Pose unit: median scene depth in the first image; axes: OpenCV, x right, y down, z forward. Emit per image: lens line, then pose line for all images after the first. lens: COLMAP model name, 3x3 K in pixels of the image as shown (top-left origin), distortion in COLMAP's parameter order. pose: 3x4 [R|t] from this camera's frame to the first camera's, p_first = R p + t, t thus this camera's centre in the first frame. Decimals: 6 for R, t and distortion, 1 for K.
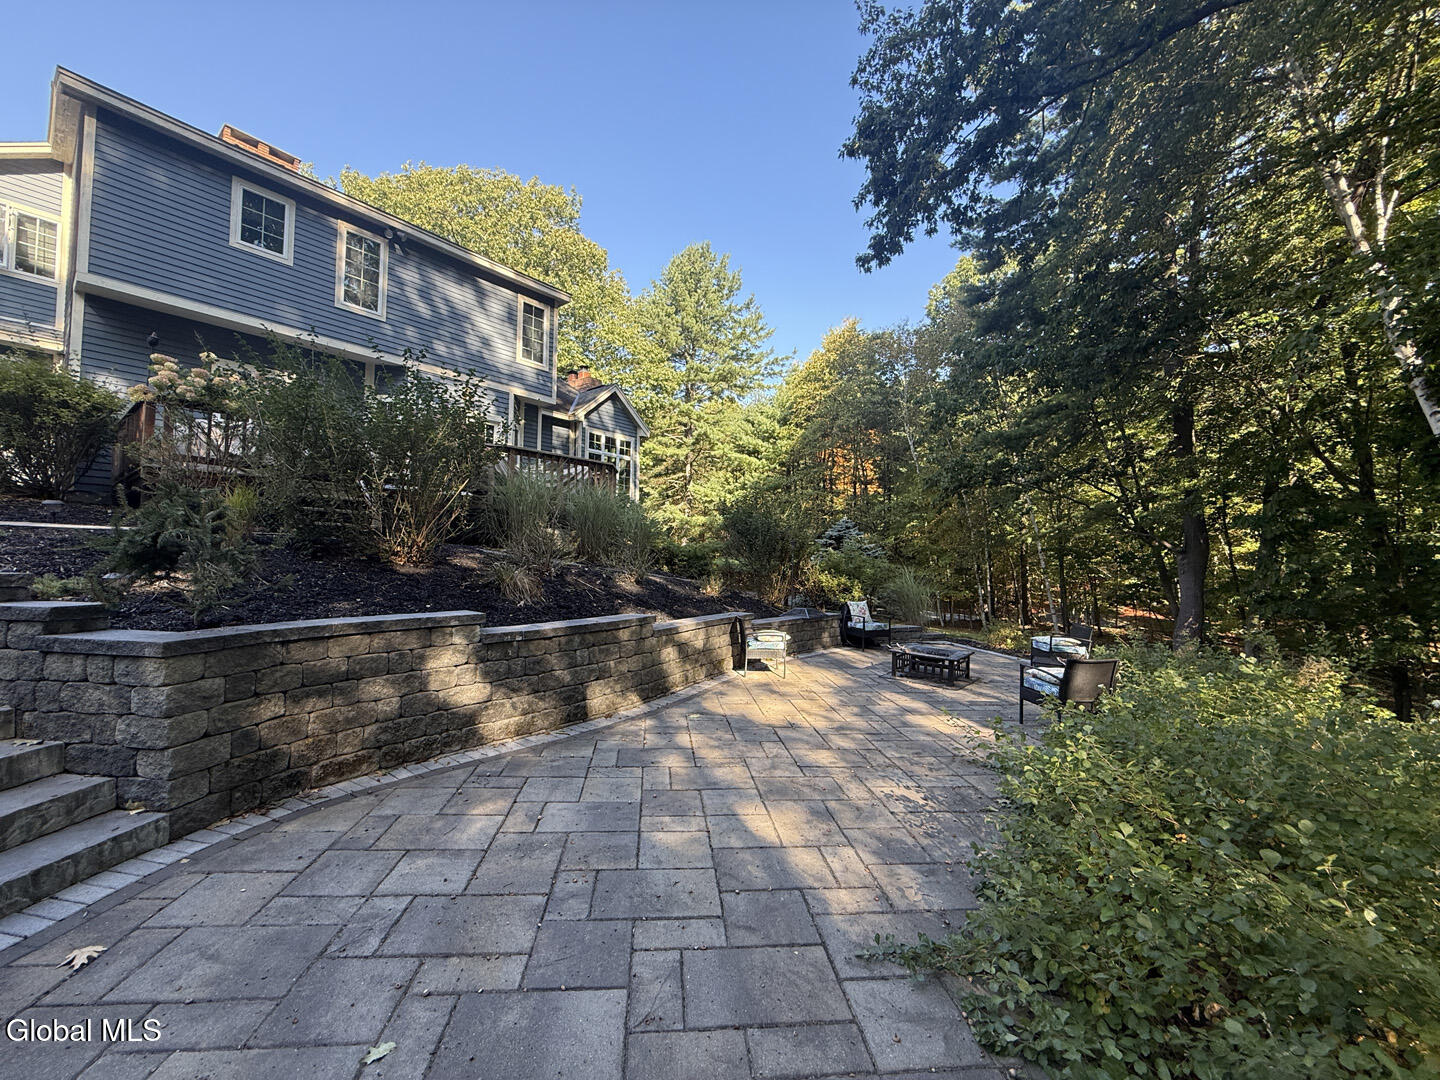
lens RADIAL K [[574.8, 0, 720.5], [0, 574.8, 537.0], [0, 0, 1]] dist [0.000973, 0.000418]
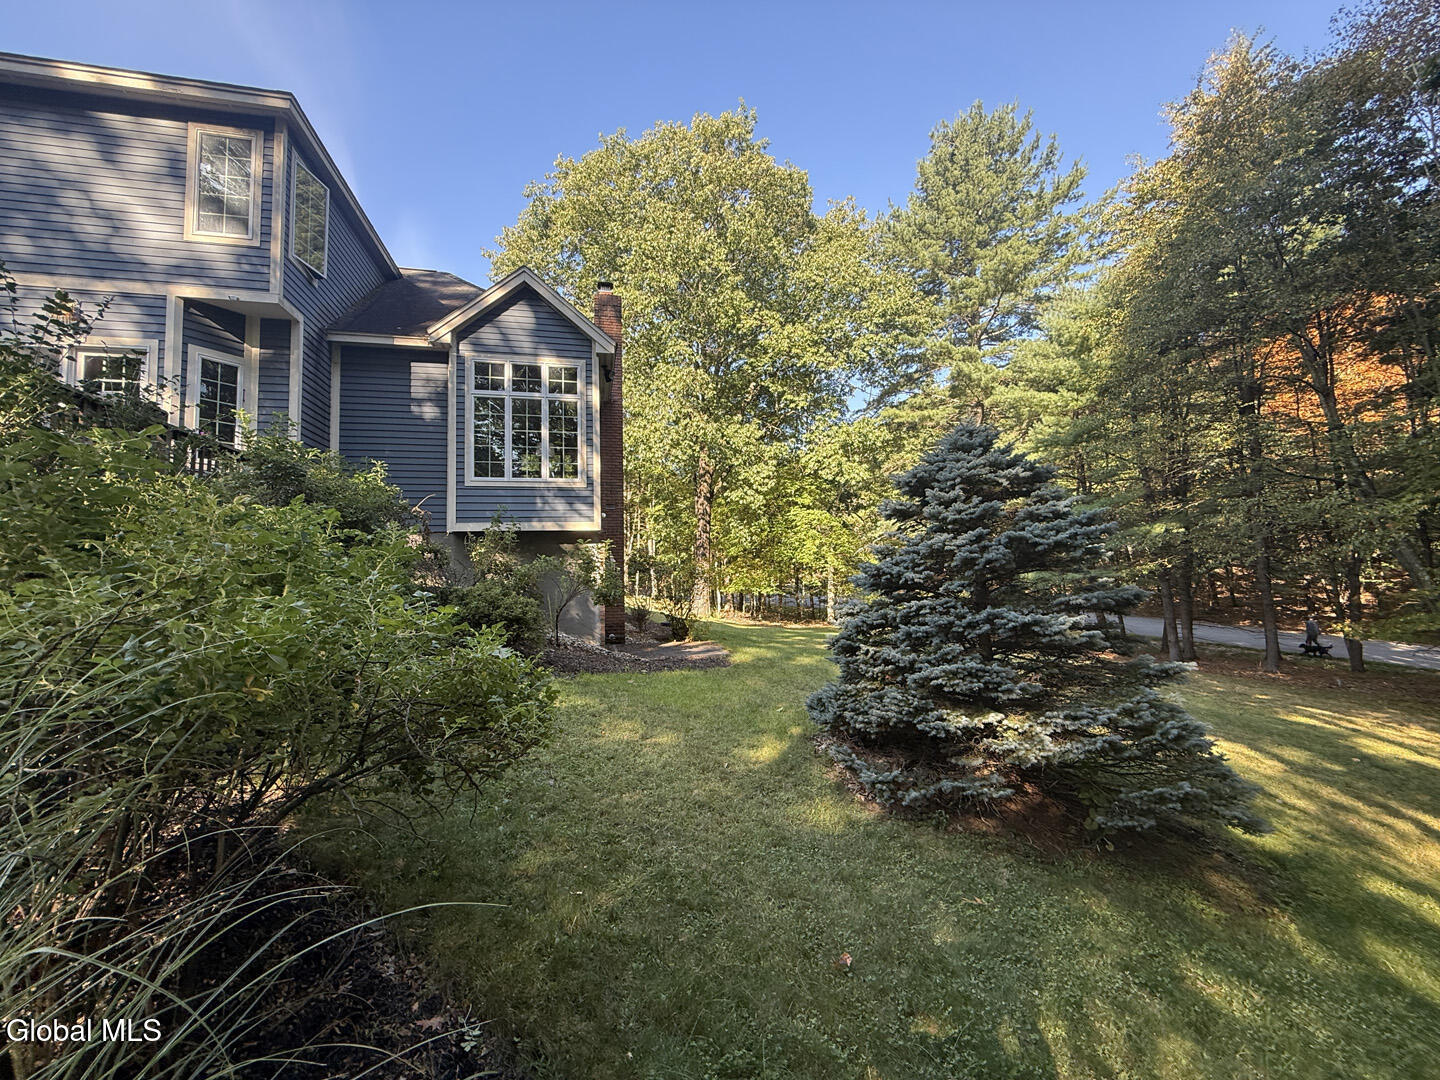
lens RADIAL K [[574.8, 0, 719.3], [0, 574.8, 540.4], [0, 0, 1]] dist [0.000973, 0.000418]
pose [[0.777440, -0.081377, -0.623671, 0.292097], [0.062399, 0.996682, -0.052264, 0.036098], [0.625855, 0.001715, 0.779938, 0.699519]]
